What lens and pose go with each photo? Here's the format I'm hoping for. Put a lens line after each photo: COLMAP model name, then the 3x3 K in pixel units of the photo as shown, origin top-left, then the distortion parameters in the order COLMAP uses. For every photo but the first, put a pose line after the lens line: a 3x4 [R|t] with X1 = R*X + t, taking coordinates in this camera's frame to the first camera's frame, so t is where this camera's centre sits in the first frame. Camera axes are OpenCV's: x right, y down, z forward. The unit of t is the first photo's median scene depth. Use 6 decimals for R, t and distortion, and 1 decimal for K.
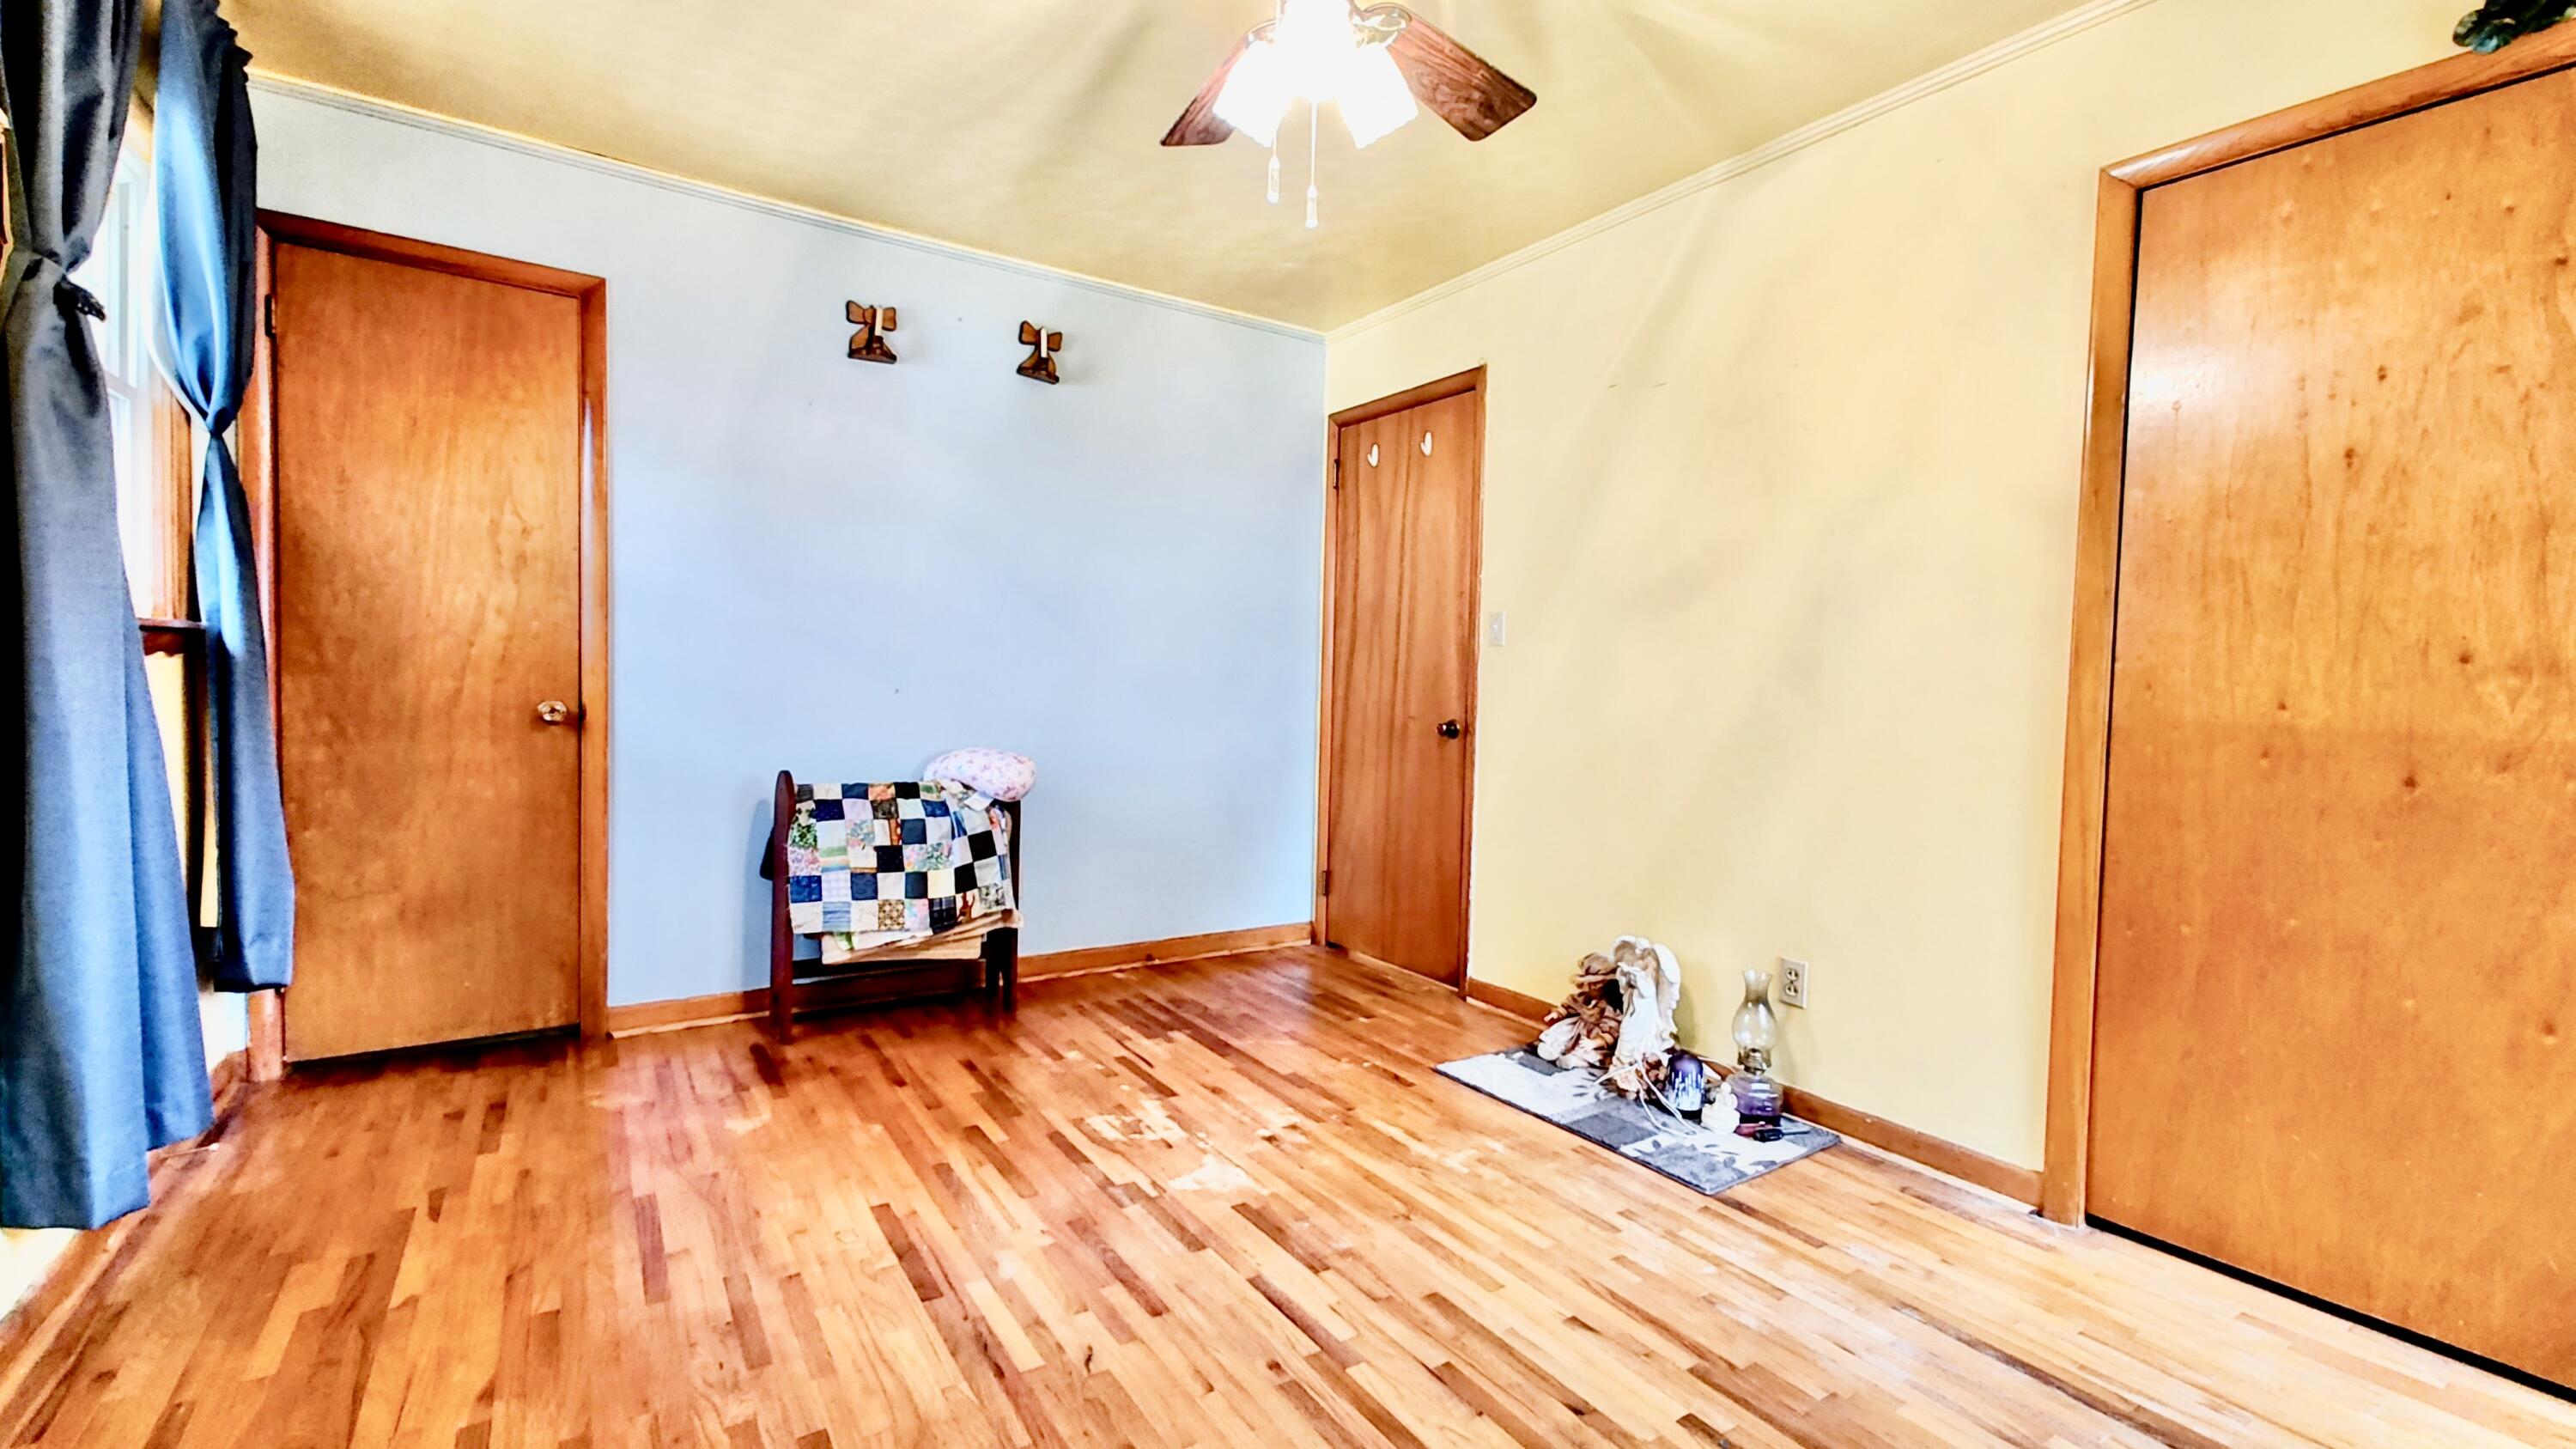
lens RADIAL K [[1091.2, 0, 1285.6], [0, 1091.2, 717.1], [0, 0, 1]] dist [-0.014637, 0.013091]
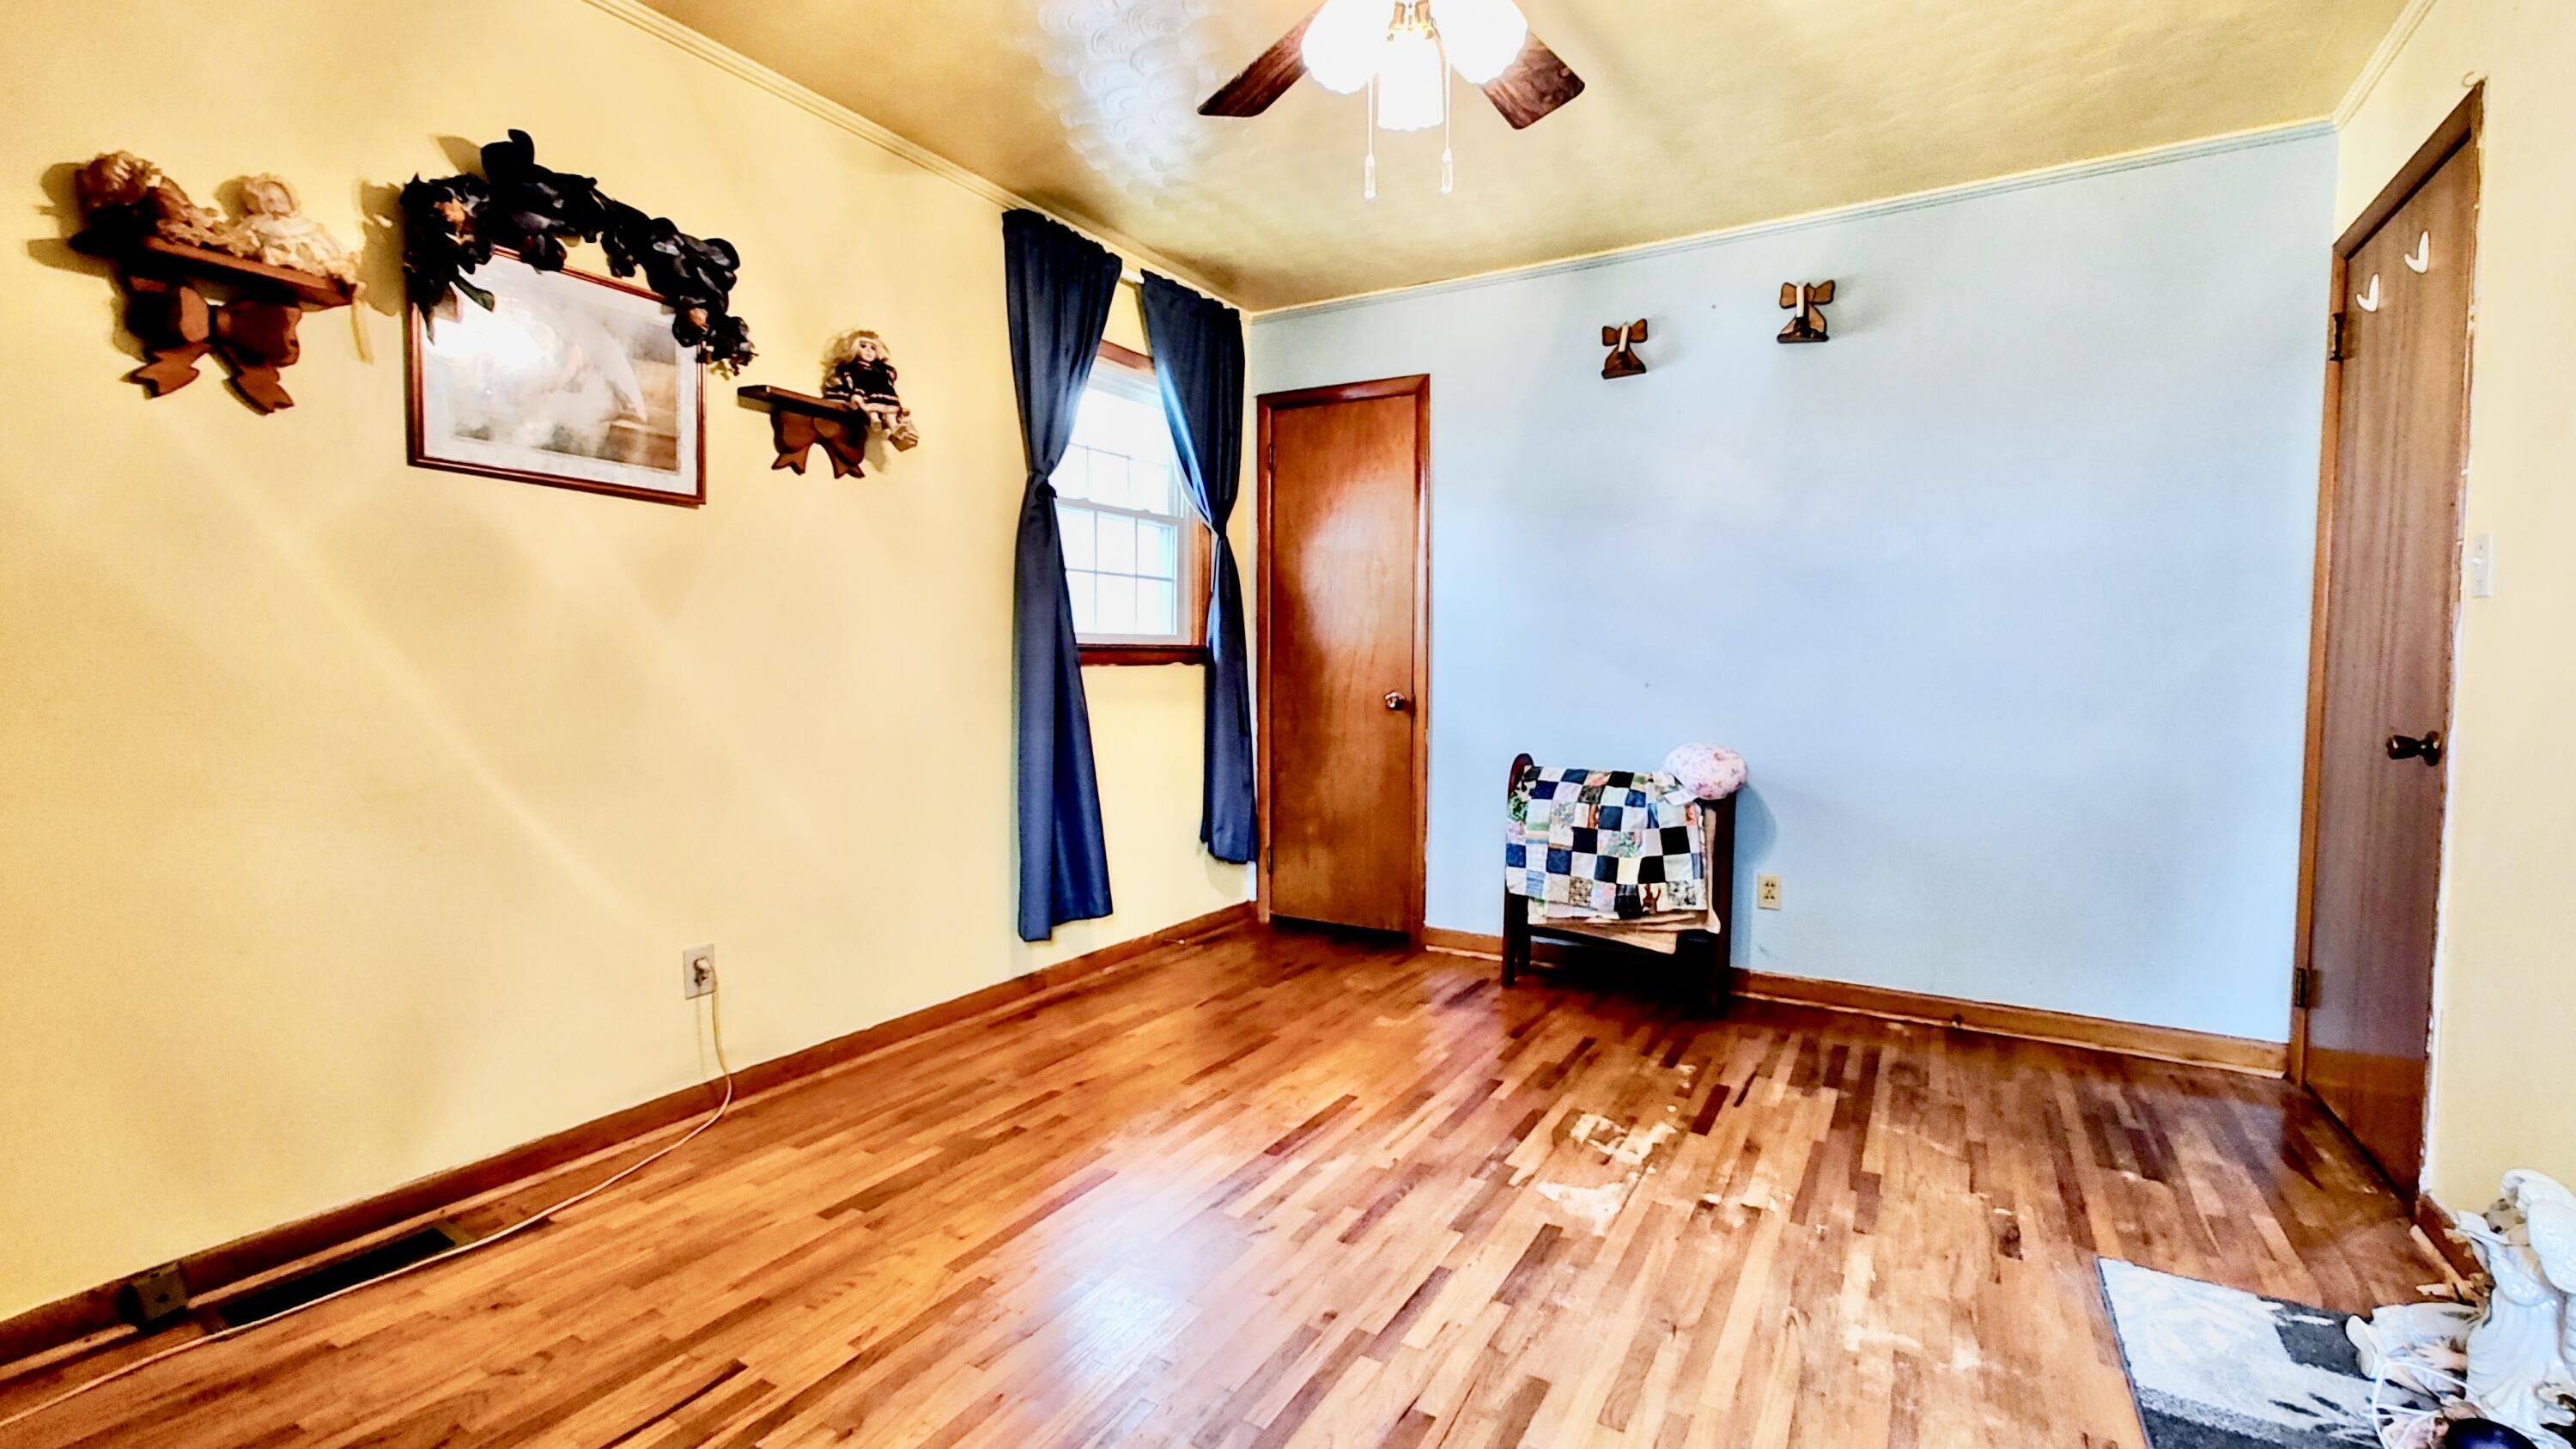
lens RADIAL K [[1091.2, 0, 1285.6], [0, 1091.2, 717.1], [0, 0, 1]] dist [-0.014637, 0.013091]
pose [[0.436470, 0.021154, -0.899470, 0.494035], [-0.026378, 0.999595, 0.010709, 0.004779], [0.899332, 0.019053, 0.436851, 0.269762]]
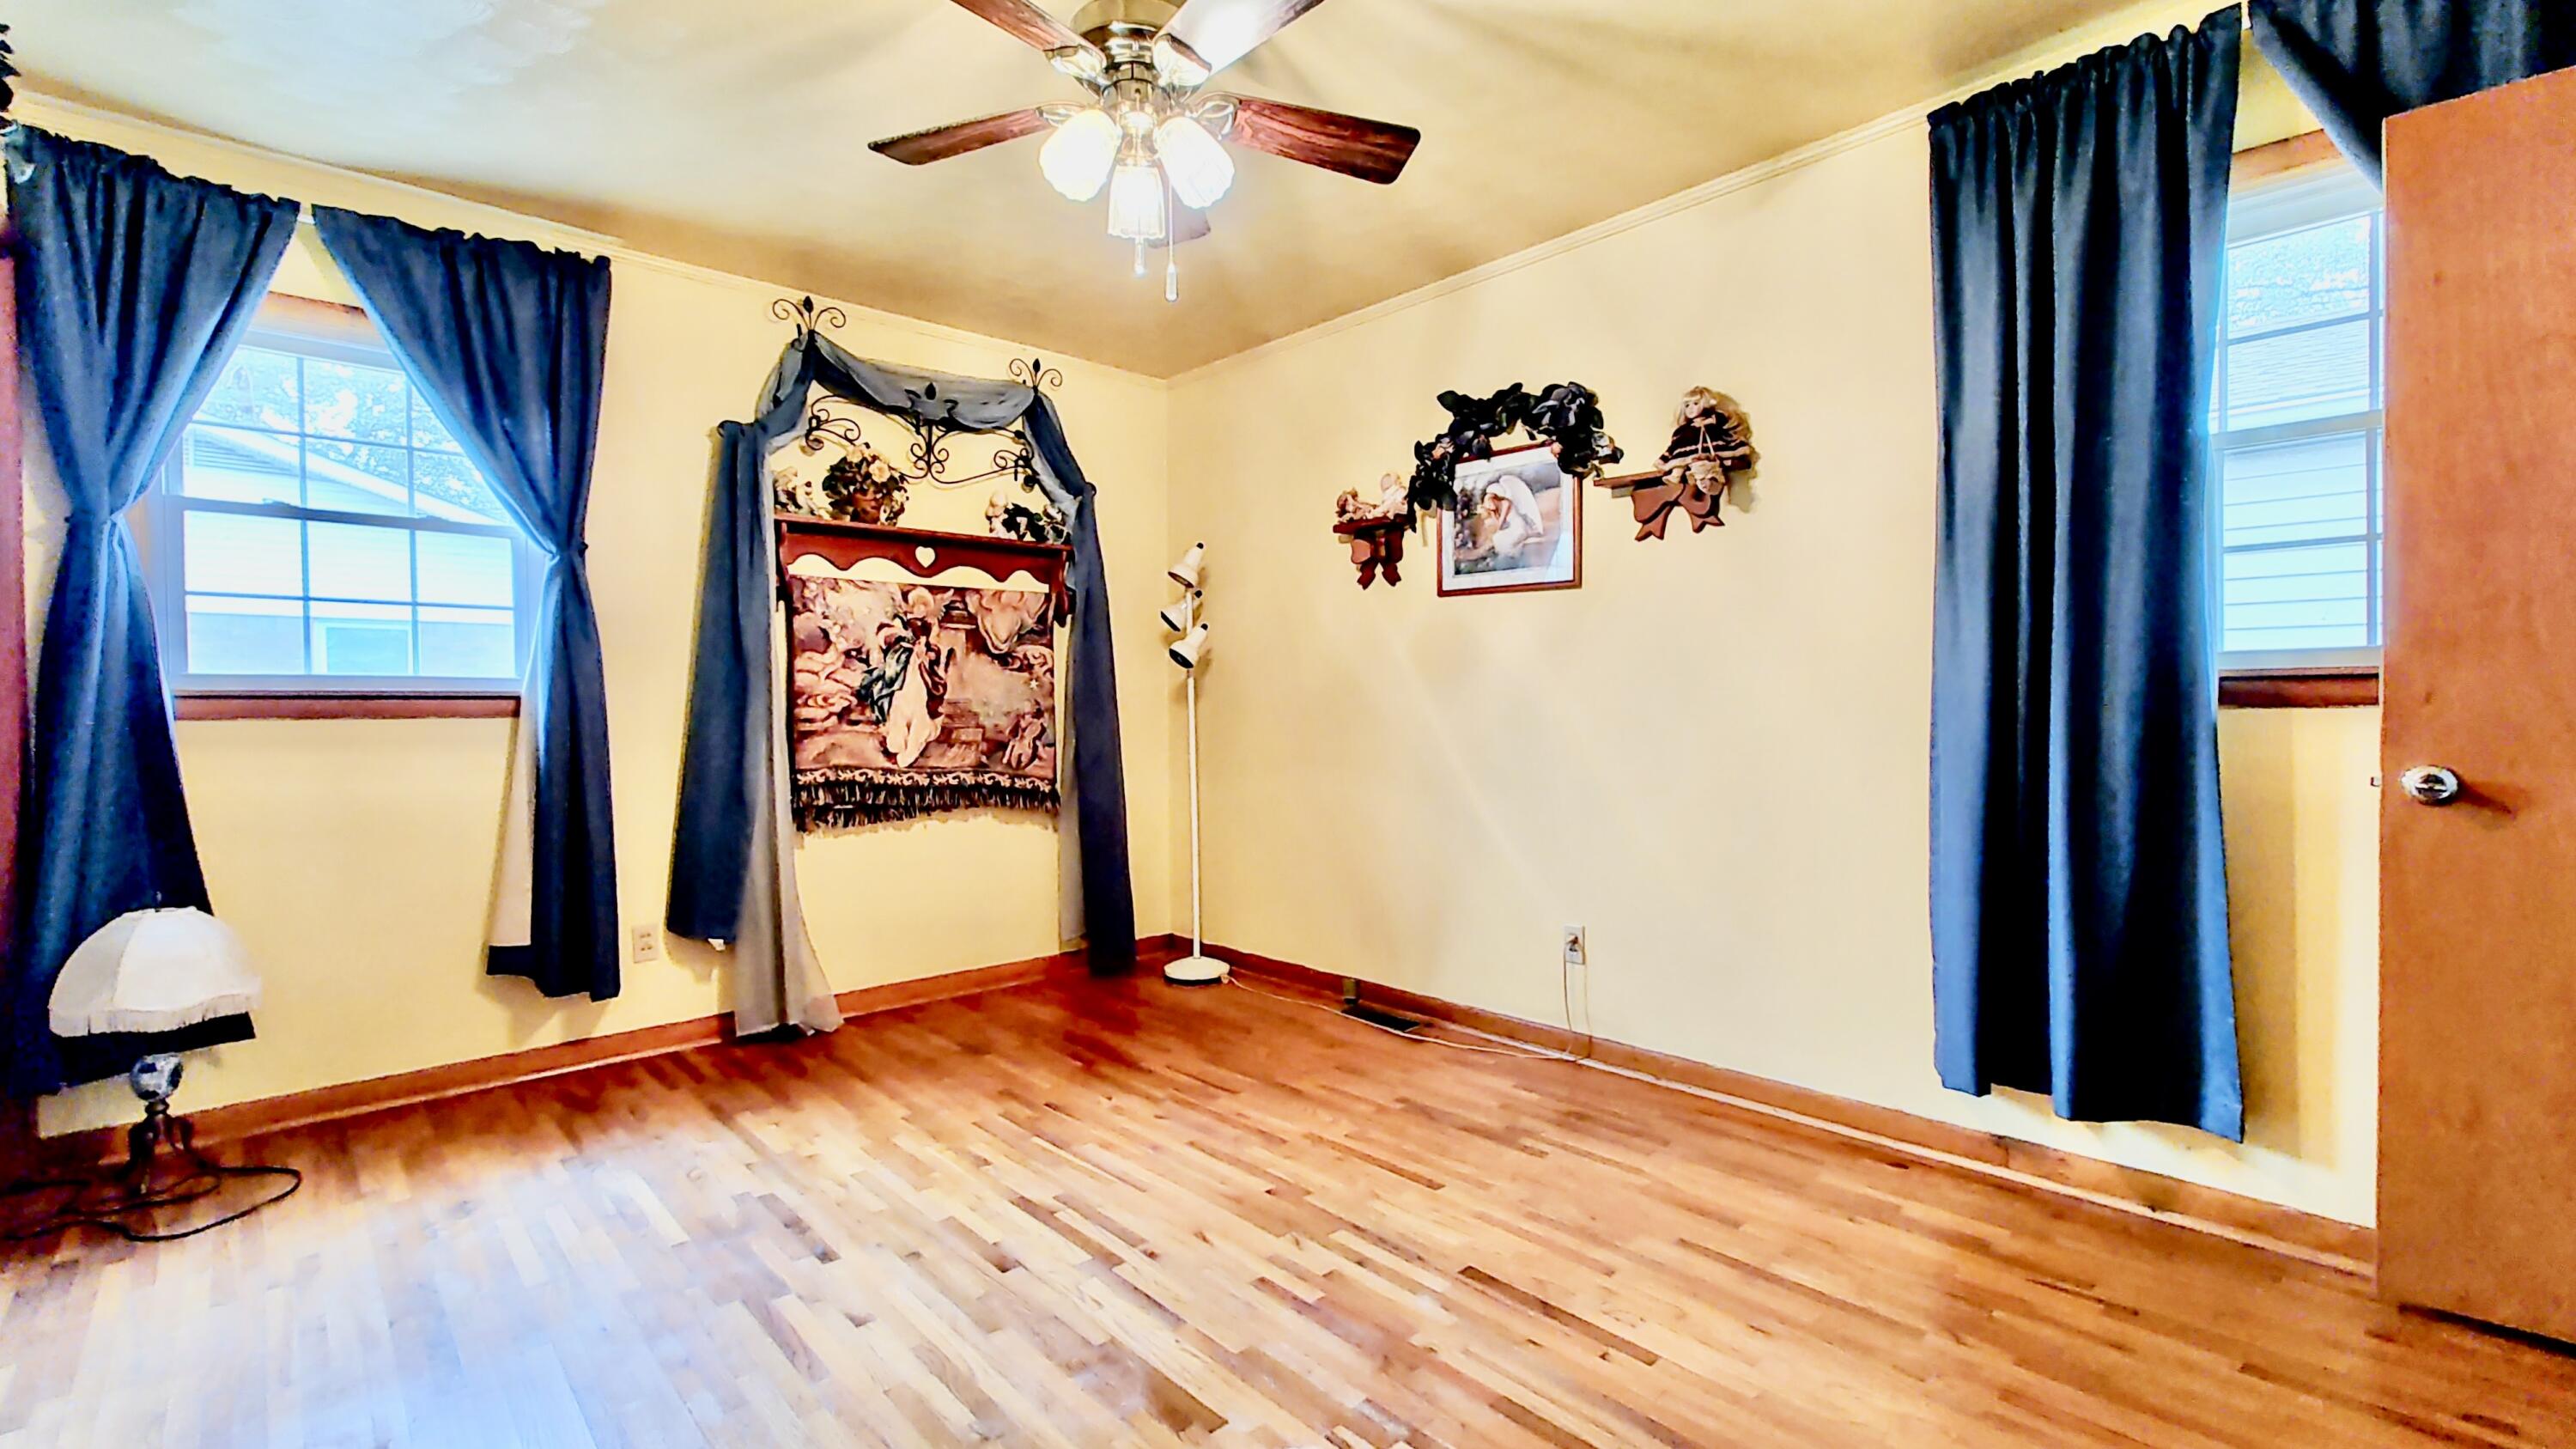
lens RADIAL K [[1091.2, 0, 1285.6], [0, 1091.2, 717.1], [0, 0, 1]] dist [-0.014637, 0.013091]
pose [[-0.985088, -0.021270, -0.170729, 0.034165], [-0.028491, 0.998795, 0.039960, -0.039072], [0.169674, 0.044228, -0.984507, 1.219591]]
